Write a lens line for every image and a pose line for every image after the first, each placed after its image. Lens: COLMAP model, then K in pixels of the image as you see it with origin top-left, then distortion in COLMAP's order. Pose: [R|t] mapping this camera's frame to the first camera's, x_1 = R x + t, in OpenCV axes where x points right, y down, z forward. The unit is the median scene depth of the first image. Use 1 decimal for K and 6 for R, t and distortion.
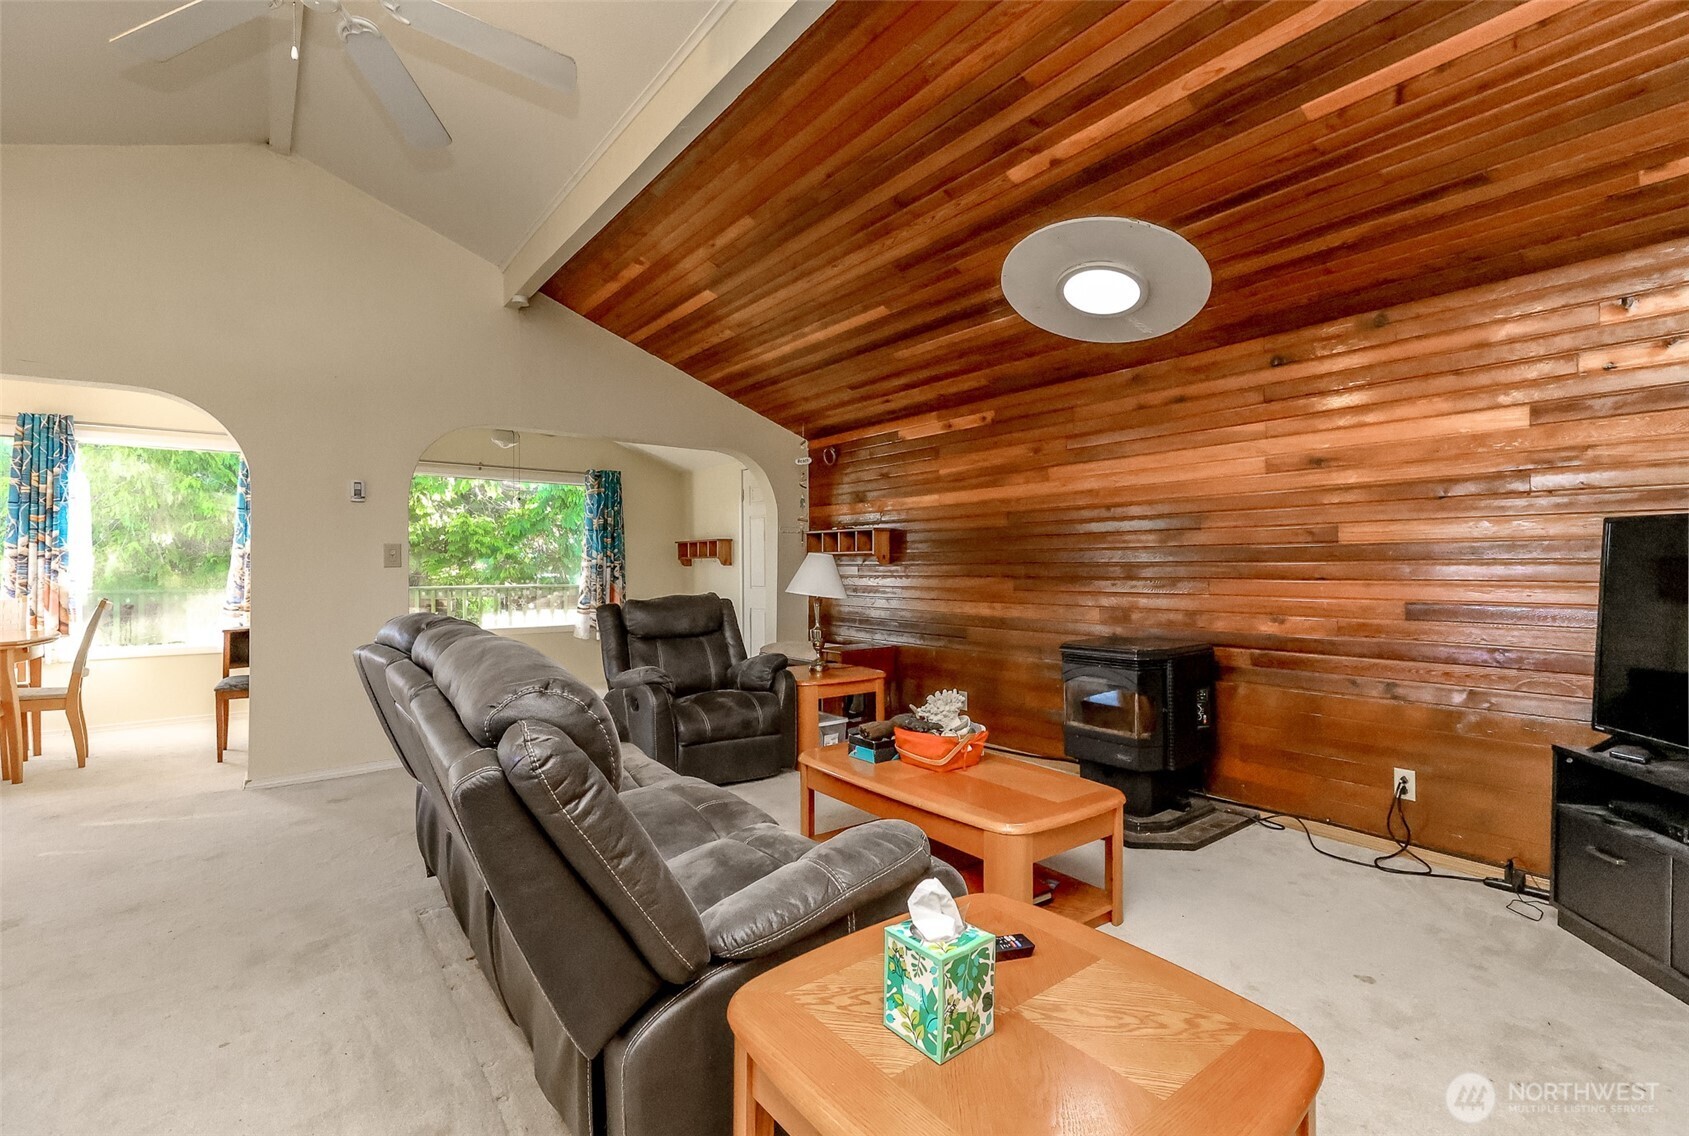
lens RADIAL K [[759.0, 0, 844.5], [0, 759.0, 568.0], [0, 0, 1]] dist [0.017351, 0.000300]
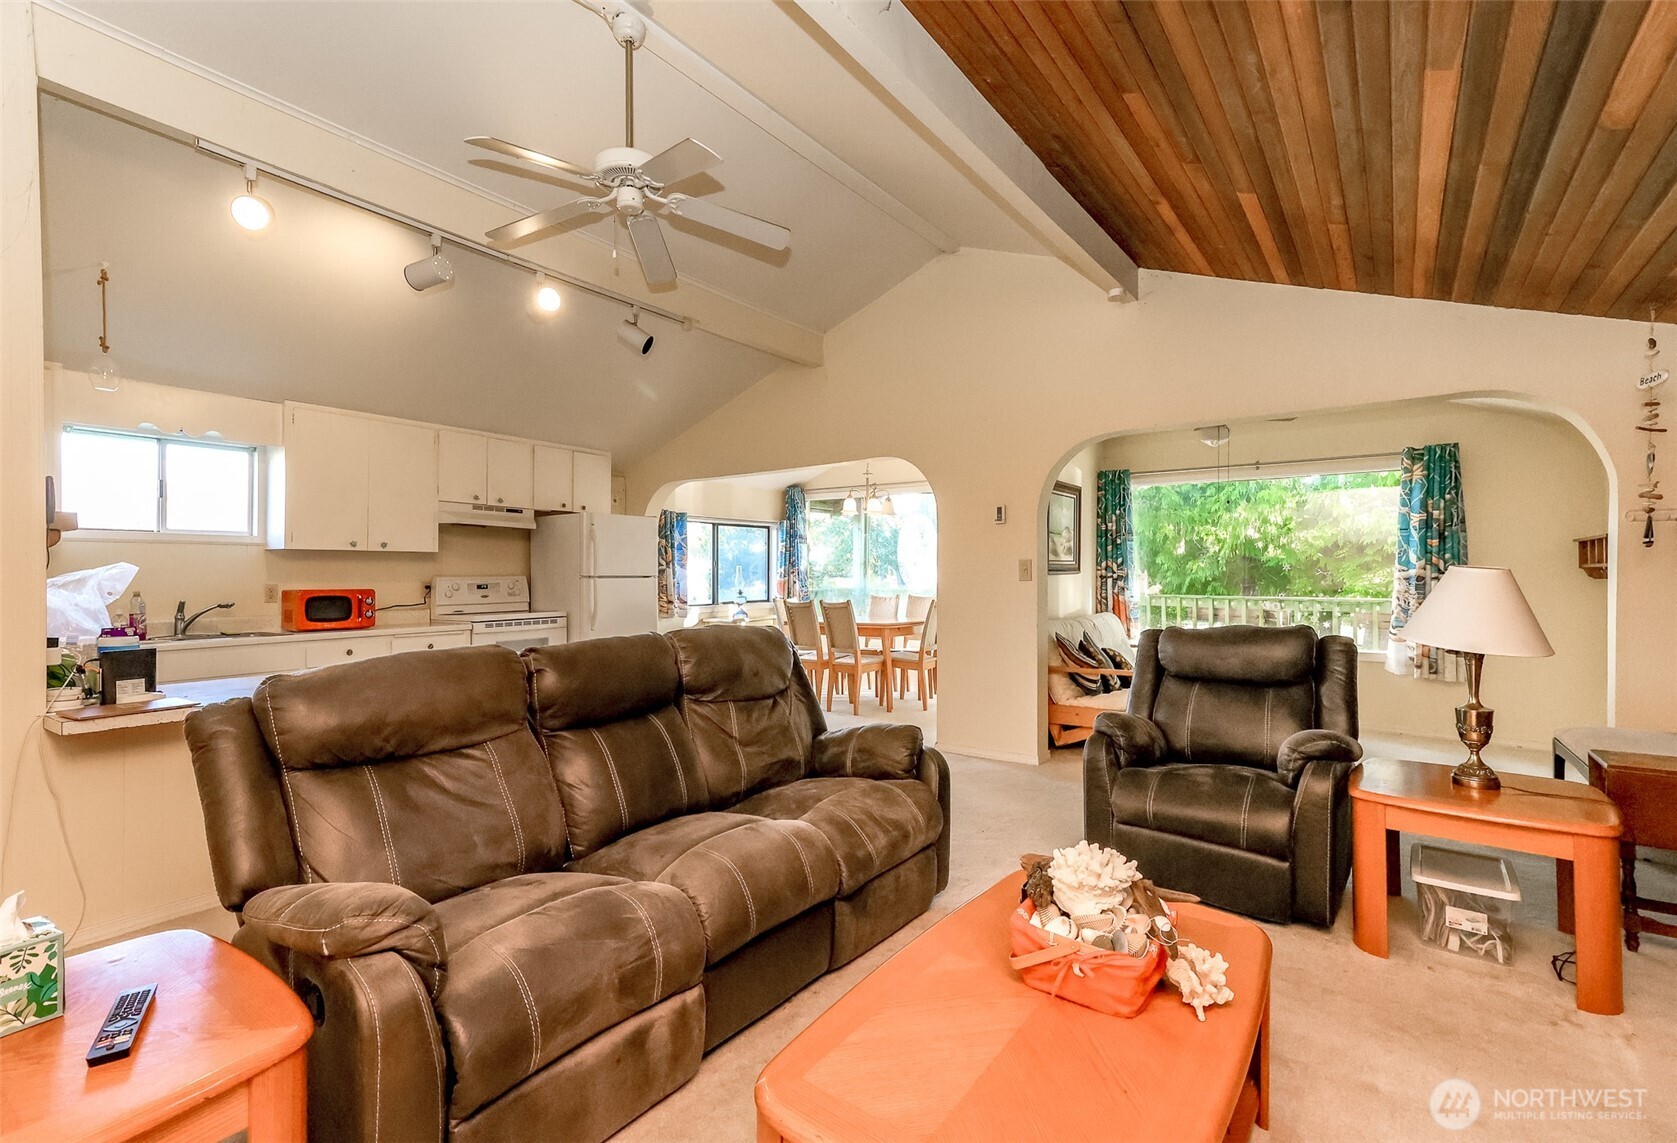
lens RADIAL K [[748.4, 0, 838.5], [0, 748.4, 571.5], [0, 0, 1]] dist [0.024934, 0.000077]
pose [[0.279813, 0.003203, -0.960049, 0.316352], [-0.000231, 0.999995, 0.003269, -0.015242], [0.960054, -0.000693, 0.279812, 0.376385]]
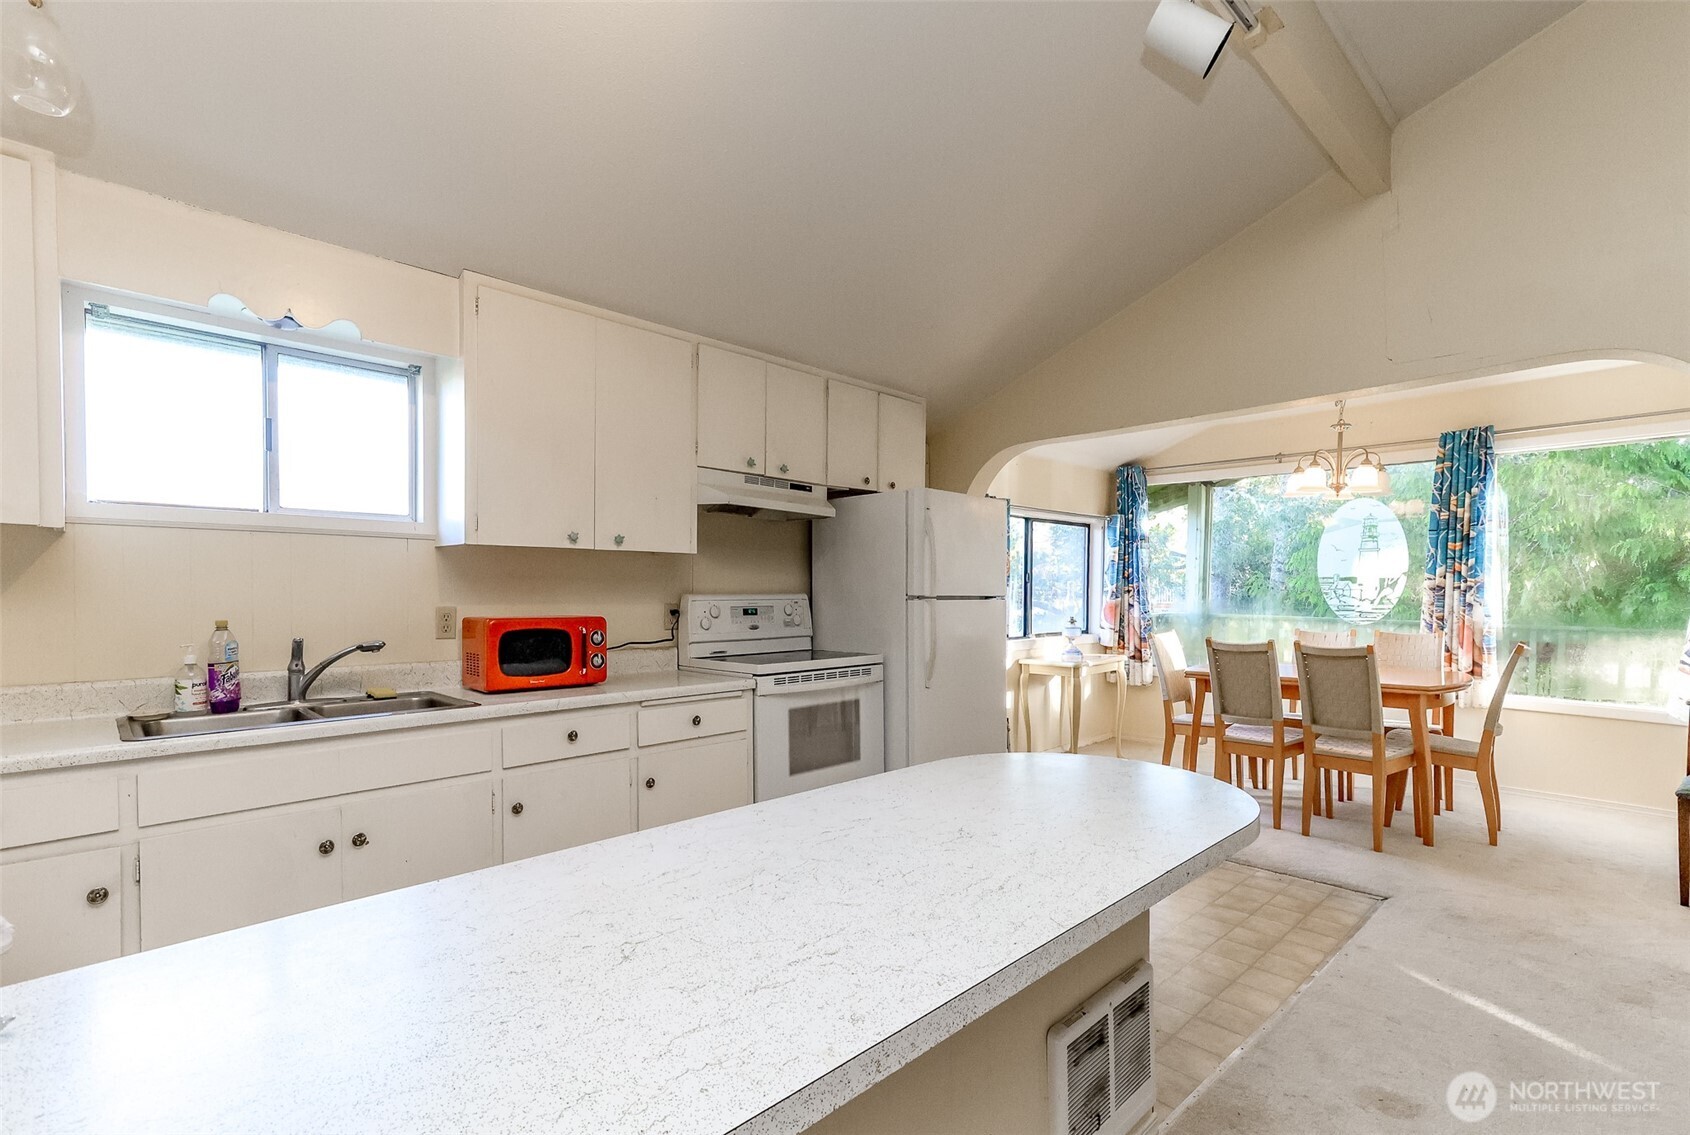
lens RADIAL K [[784.6, 0, 847.3], [0, 784.6, 603.0], [0, 0, 1]] dist [0.016741, -0.000197]
pose [[0.105268, 0.021971, -0.994201, -0.190346], [-0.006155, 0.999751, 0.021442, -0.012903], [0.994425, 0.003863, 0.105377, 0.191809]]
